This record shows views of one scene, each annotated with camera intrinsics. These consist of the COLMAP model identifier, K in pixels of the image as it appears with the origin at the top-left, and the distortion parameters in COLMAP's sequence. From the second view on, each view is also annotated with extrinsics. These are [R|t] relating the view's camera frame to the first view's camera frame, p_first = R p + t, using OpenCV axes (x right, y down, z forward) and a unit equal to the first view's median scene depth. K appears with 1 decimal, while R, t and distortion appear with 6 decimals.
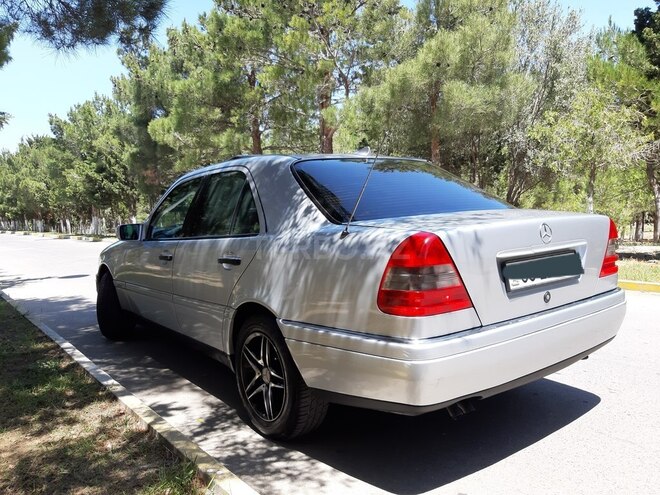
lens RADIAL K [[512.7, 0, 342.8], [0, 512.7, 268.7], [0, 0, 1]] dist [0.060325, -0.102258]
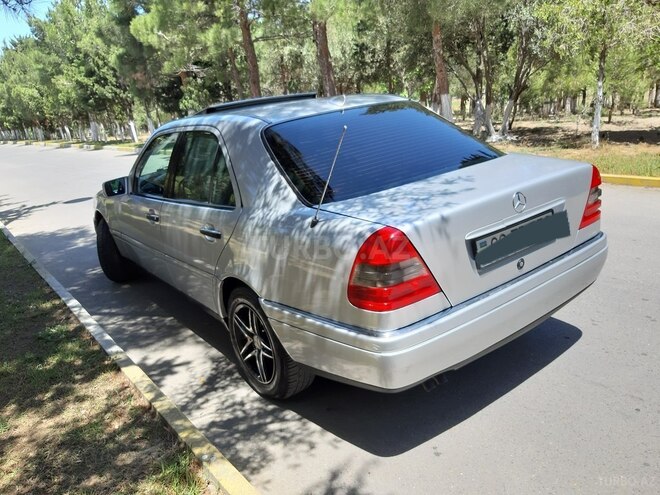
lens RADIAL K [[512.6, 0, 339.9], [0, 512.6, 269.1], [0, 0, 1]] dist [0.023402, -0.041340]
pose [[0.997552, -0.062154, -0.032033, 0.063624], [0.067485, 0.975716, 0.208386, -0.143616], [0.018304, -0.210037, 0.977522, 0.007860]]
